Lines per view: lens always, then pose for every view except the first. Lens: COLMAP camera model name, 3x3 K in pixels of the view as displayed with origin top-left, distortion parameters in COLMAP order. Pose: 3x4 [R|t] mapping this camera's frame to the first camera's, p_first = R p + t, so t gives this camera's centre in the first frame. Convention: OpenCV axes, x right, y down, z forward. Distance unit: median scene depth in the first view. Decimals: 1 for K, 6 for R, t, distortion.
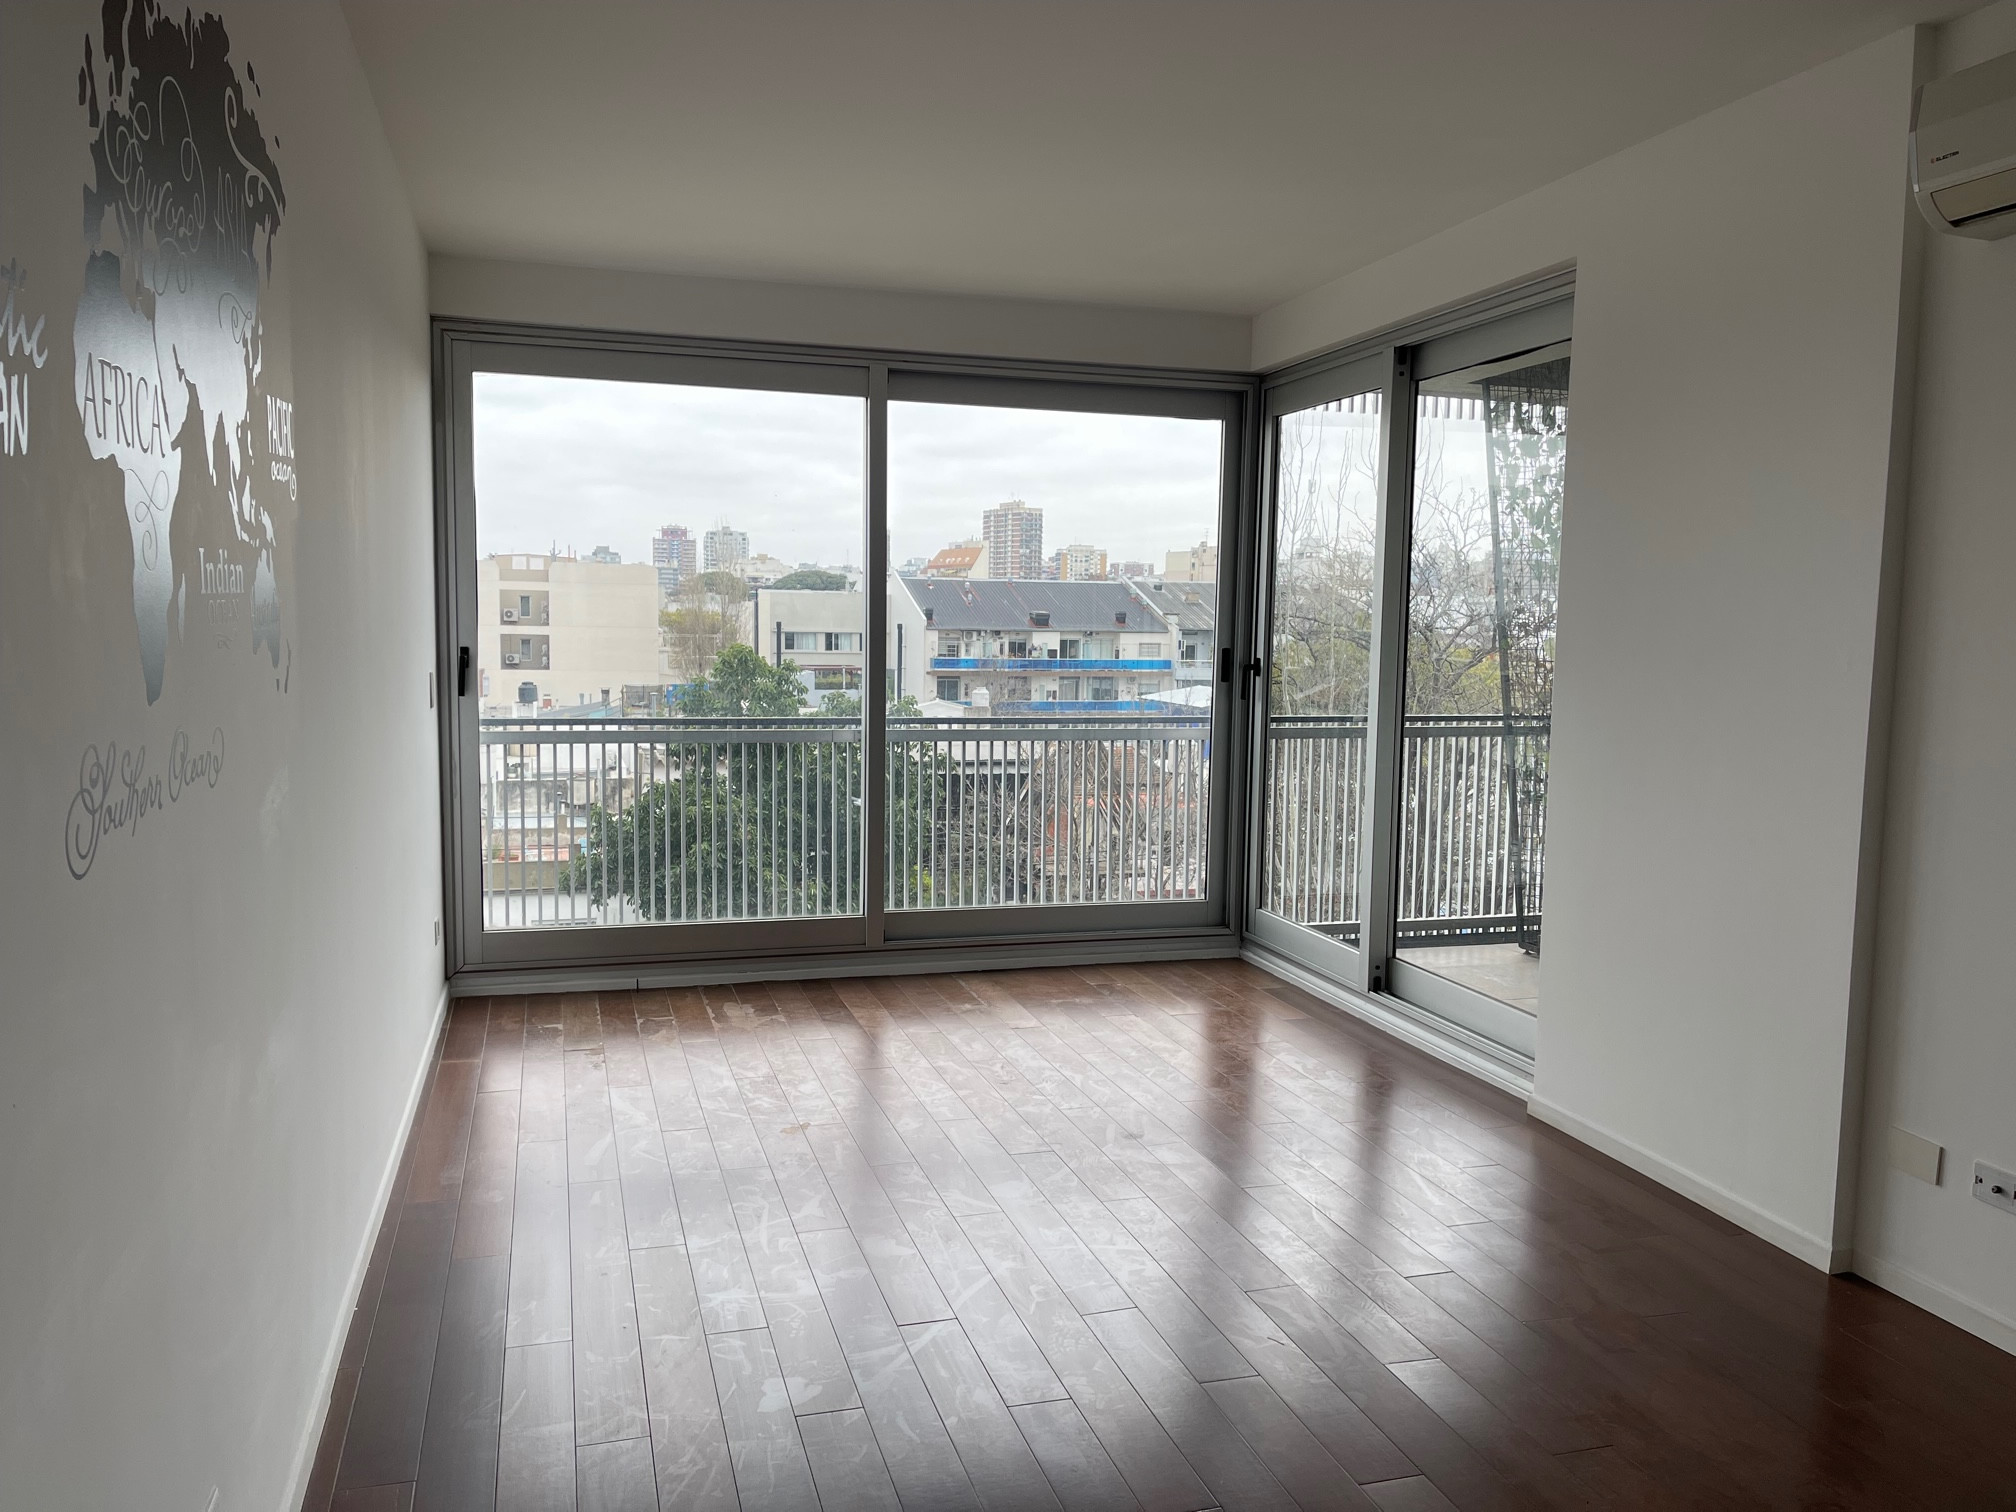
lens RADIAL K [[1534.6, 0, 1007.9], [0, 1534.6, 778.3], [0, 0, 1]] dist [0.034482, -0.002866]
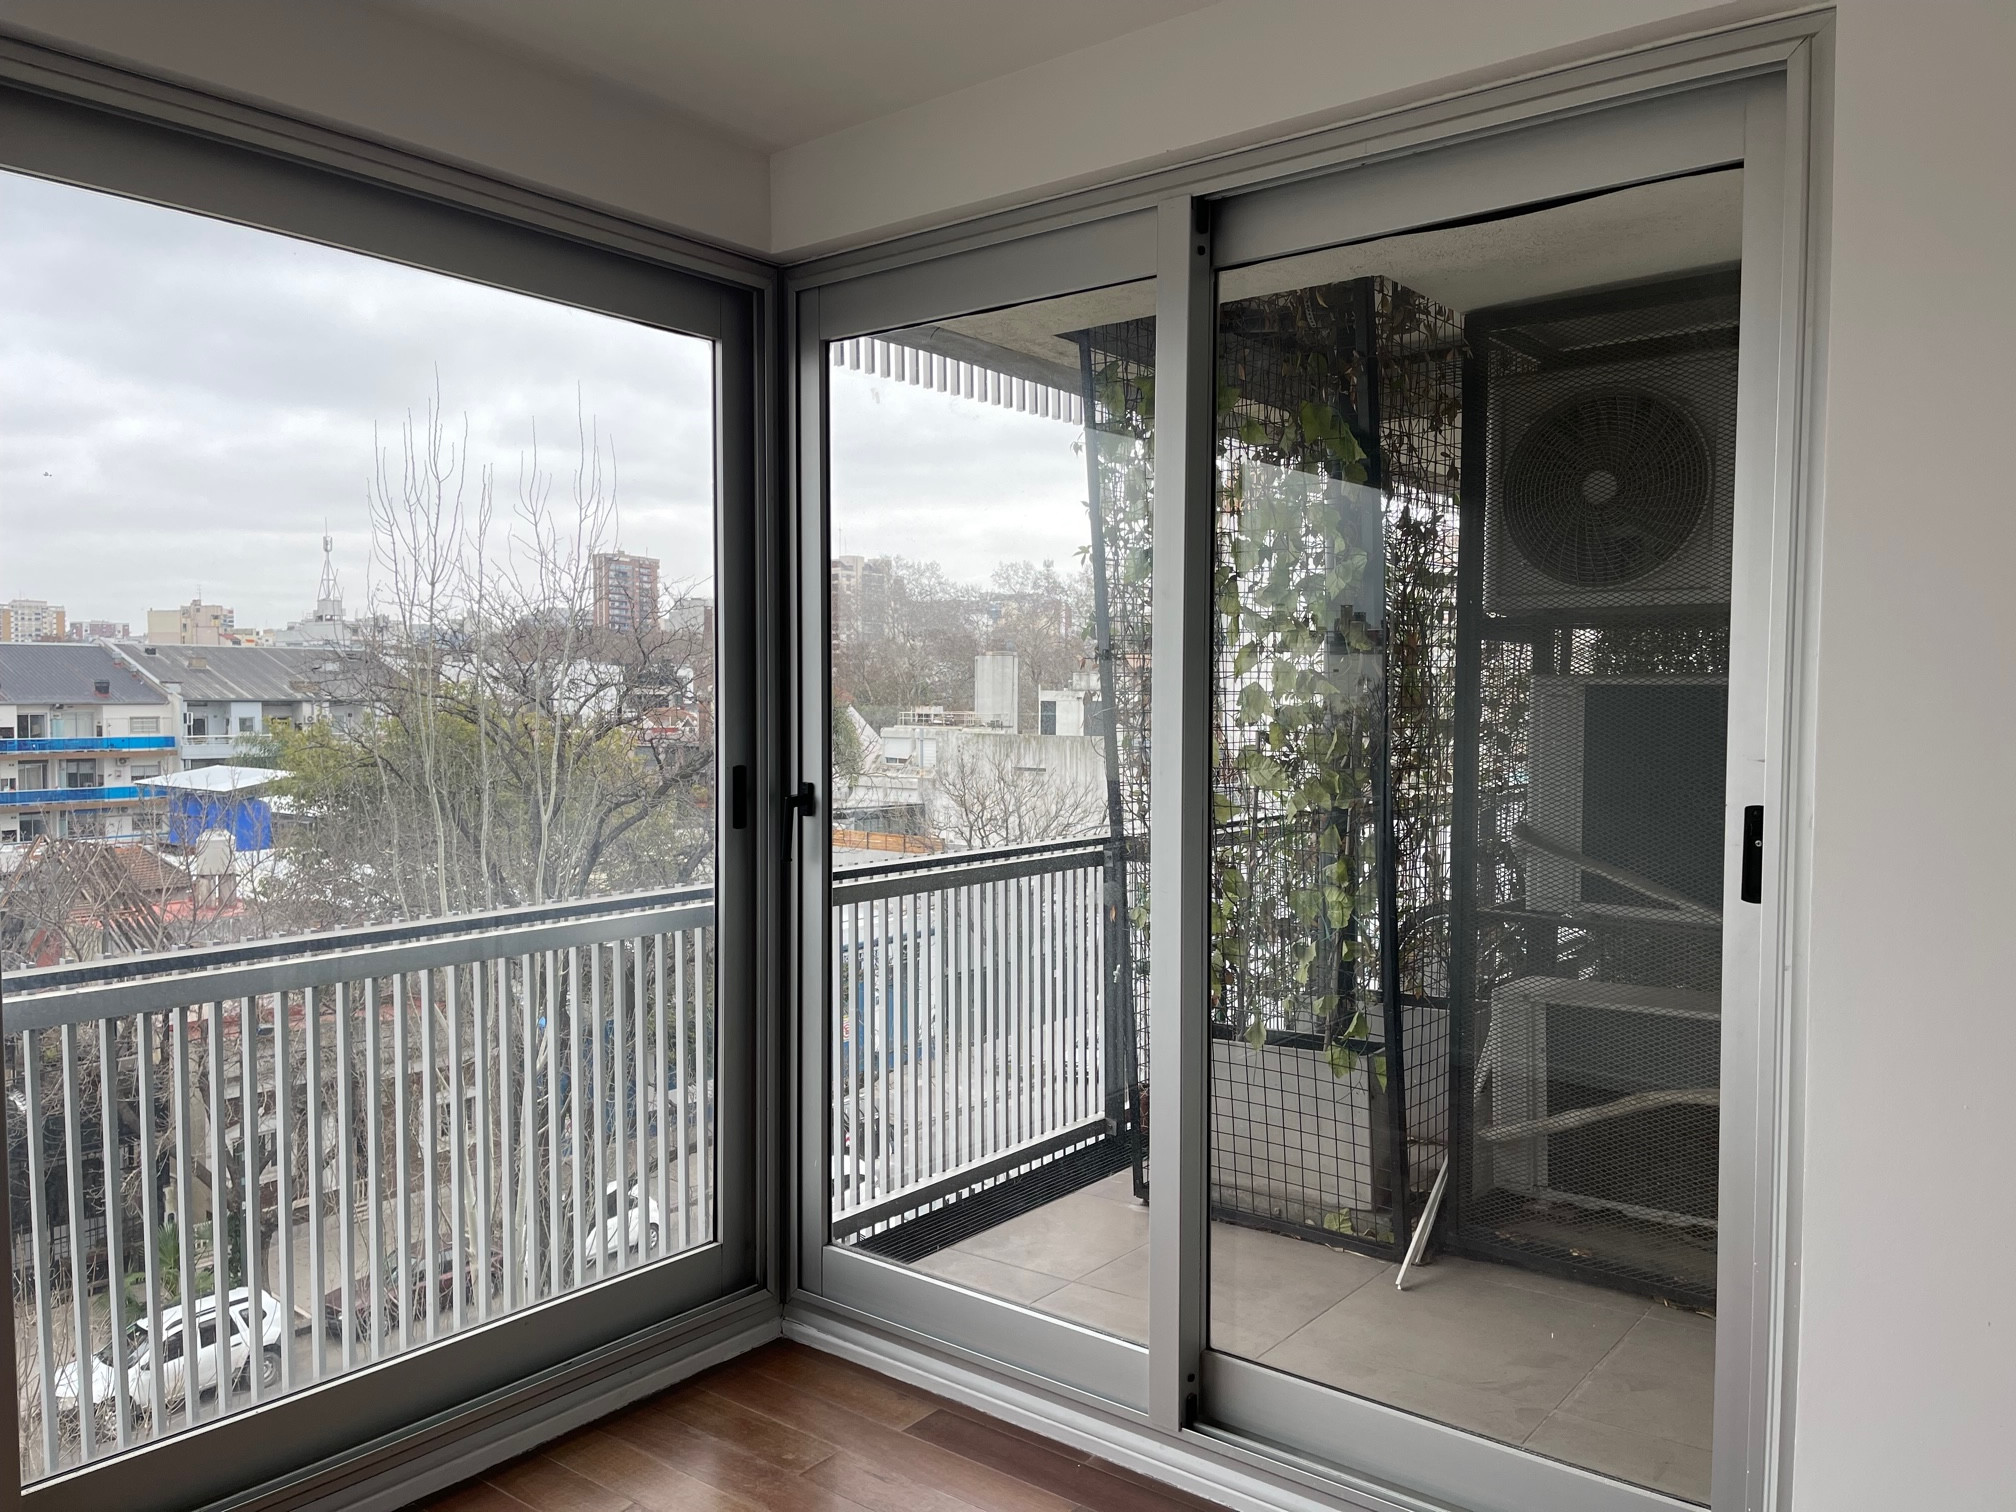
lens RADIAL K [[1534.6, 0, 1007.9], [0, 1534.6, 778.3], [0, 0, 1]] dist [0.034482, -0.002866]
pose [[0.820234, -0.042214, 0.570469, -0.019688], [0.066597, 0.997539, -0.021938, -0.014194], [-0.568139, 0.055986, 0.821026, 0.115255]]
